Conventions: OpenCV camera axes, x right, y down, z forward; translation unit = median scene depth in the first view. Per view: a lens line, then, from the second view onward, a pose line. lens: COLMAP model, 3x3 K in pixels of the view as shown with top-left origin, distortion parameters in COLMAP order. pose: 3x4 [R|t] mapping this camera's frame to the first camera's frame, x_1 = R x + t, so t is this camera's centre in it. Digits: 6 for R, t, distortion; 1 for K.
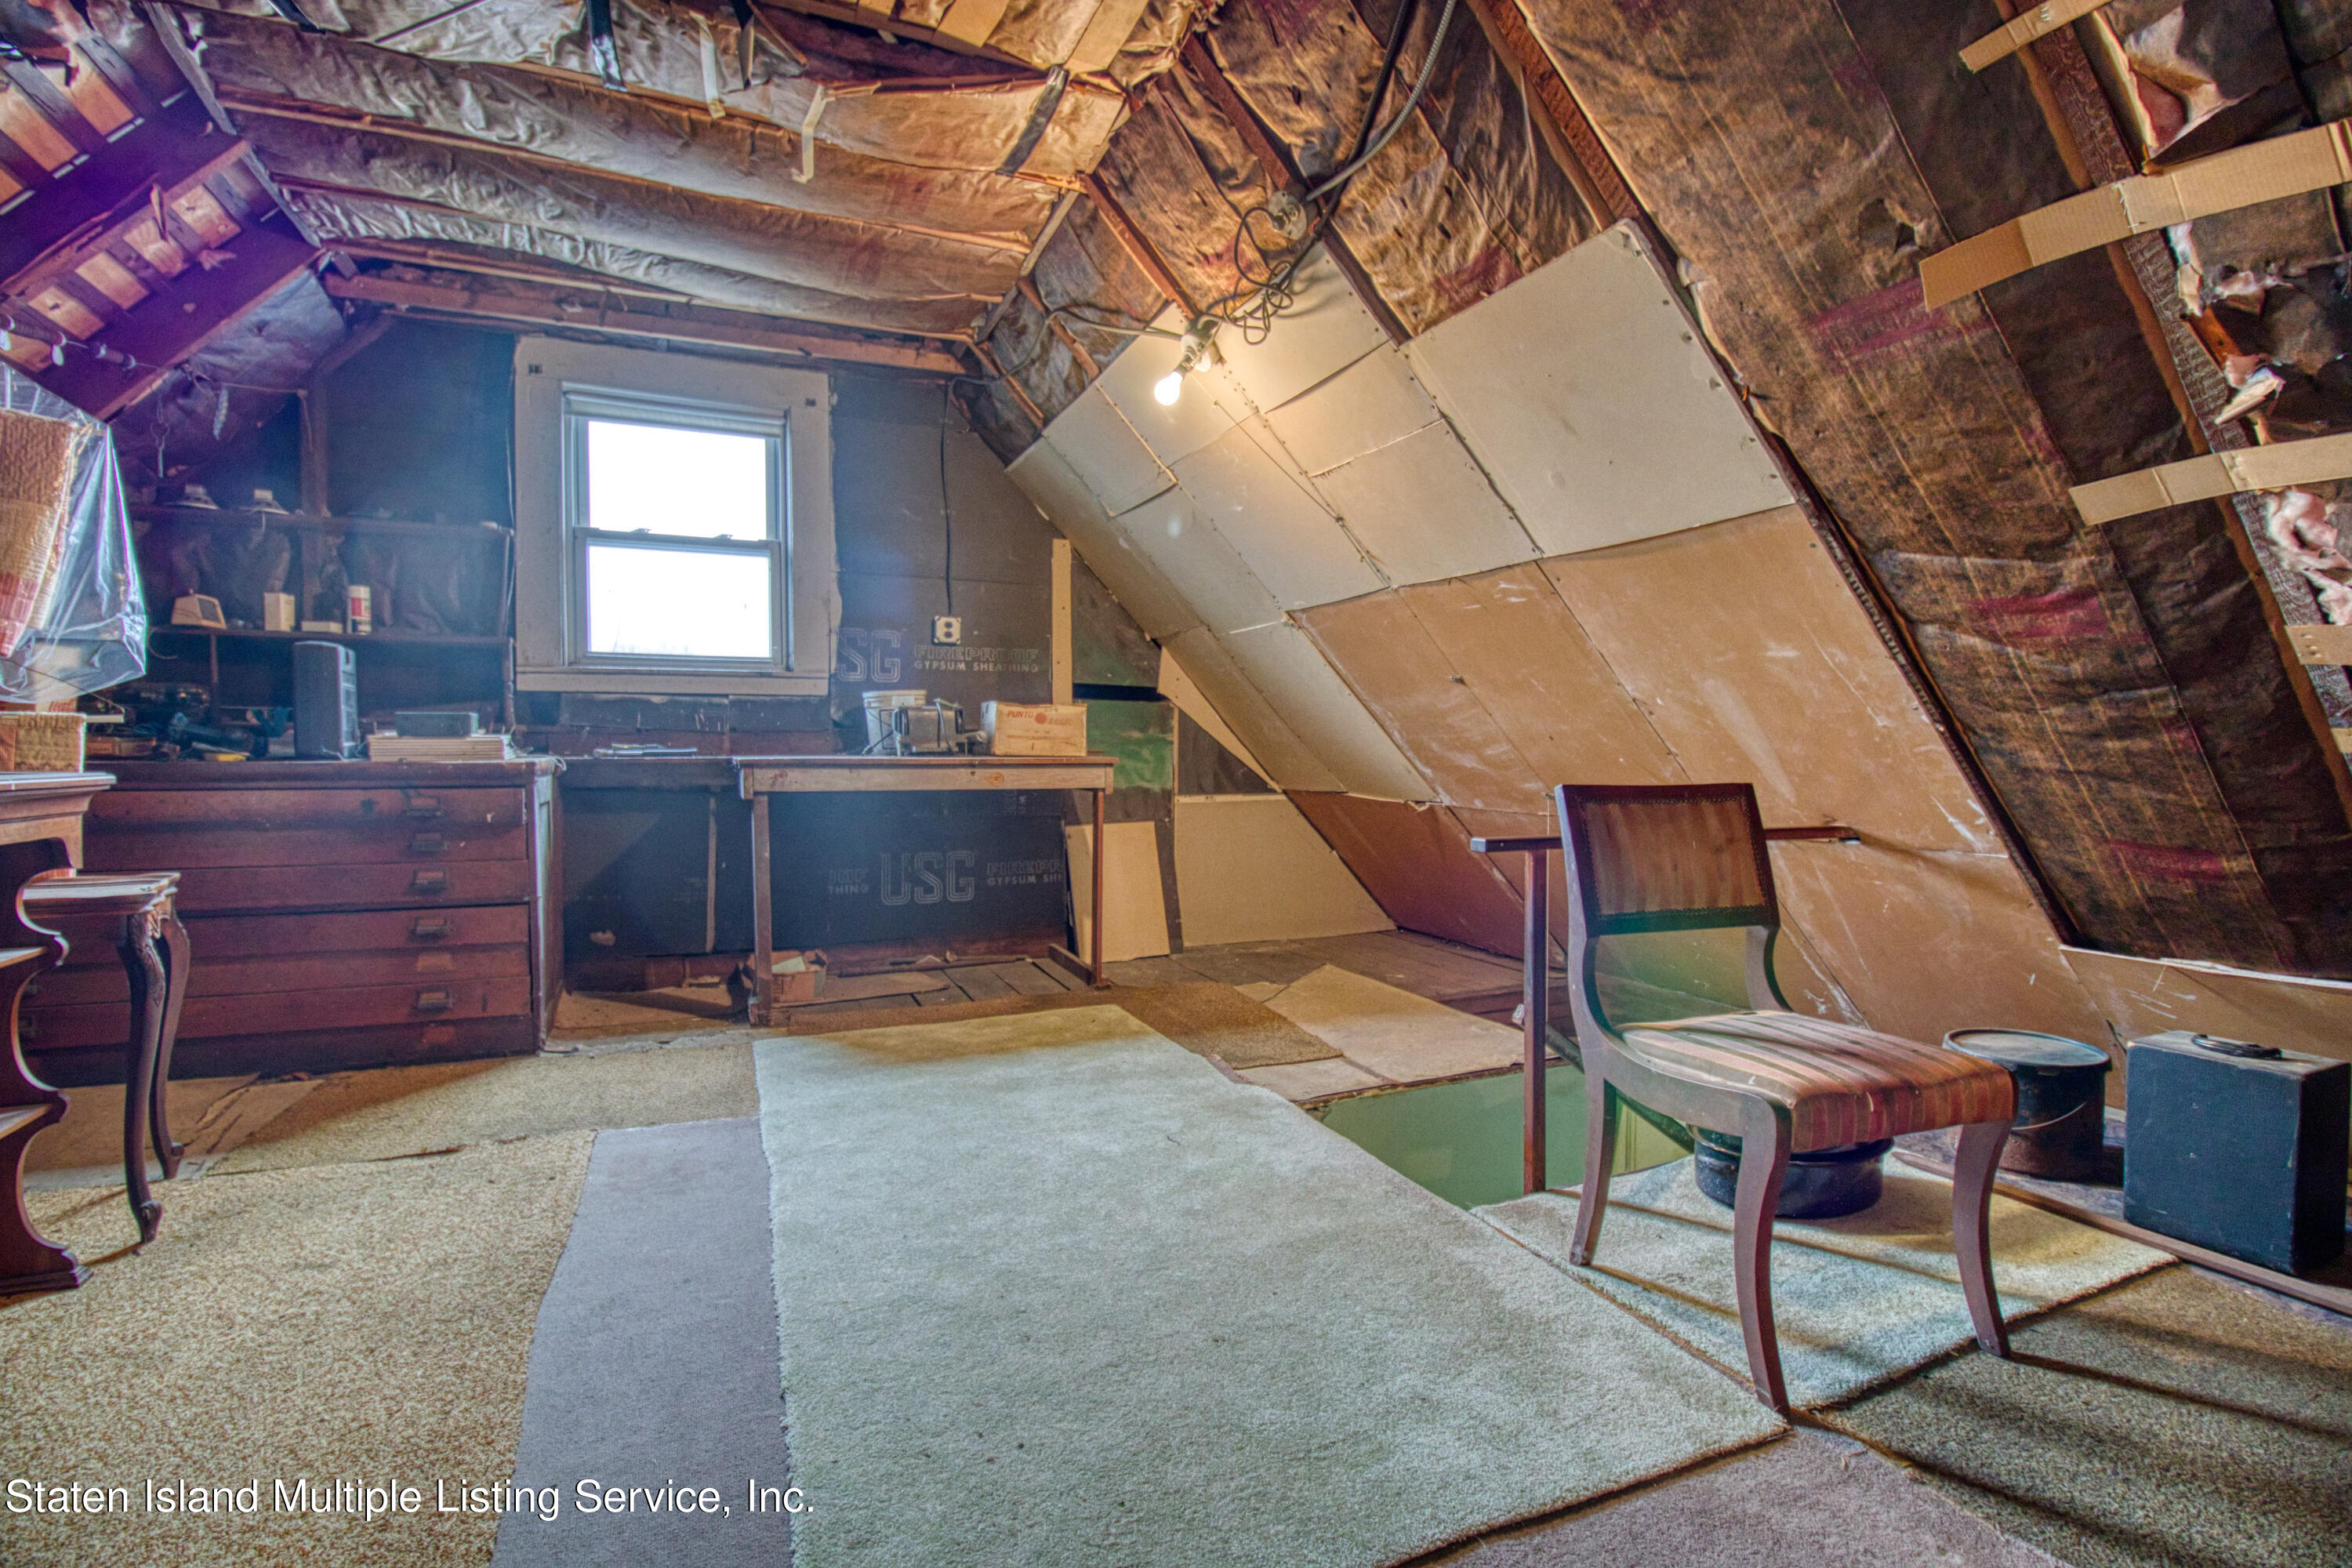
lens RADIAL K [[1107.7, 0, 1190.7], [0, 1107.7, 780.1], [0, 0, 1]] dist [-0.002432, -0.011069]
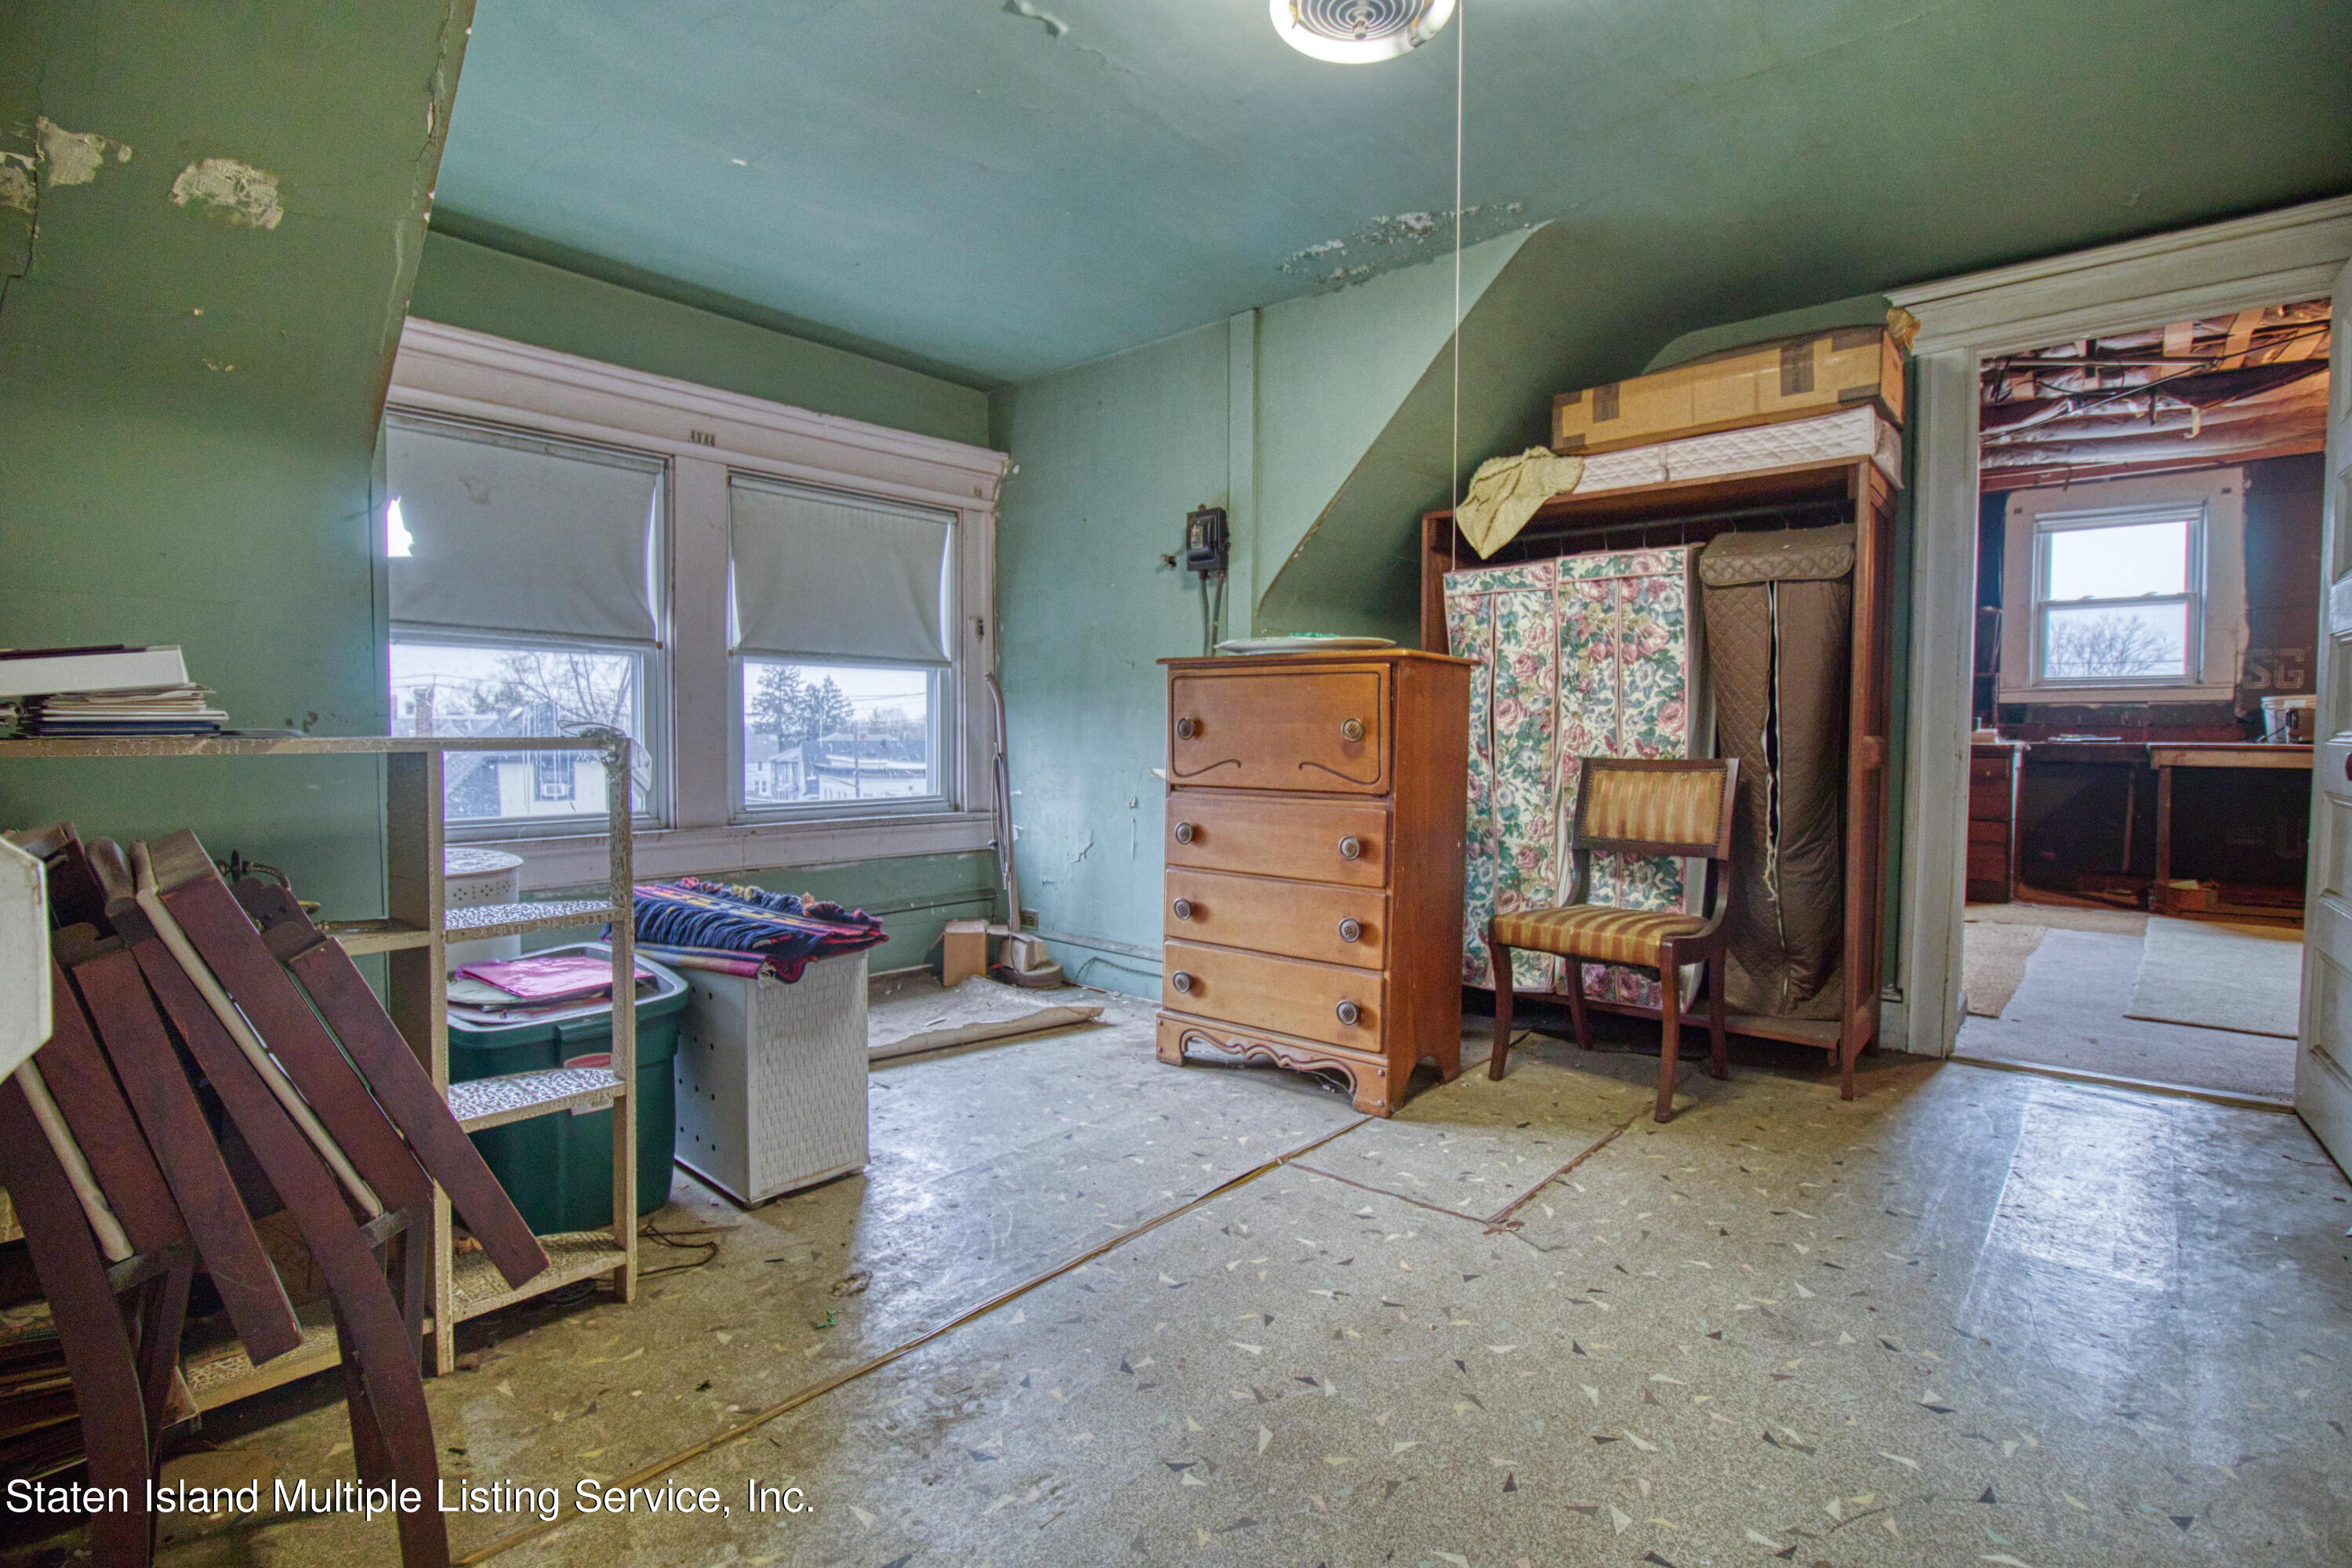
lens RADIAL K [[1107.7, 0, 1188.9], [0, 1107.7, 774.0], [0, 0, 1]] dist [-0.002432, -0.011069]
pose [[0.420375, 0.034504, -0.906694, 0.389875], [-0.028889, 0.999279, 0.024633, 0.021457], [0.906890, 0.015838, 0.421069, -0.804646]]
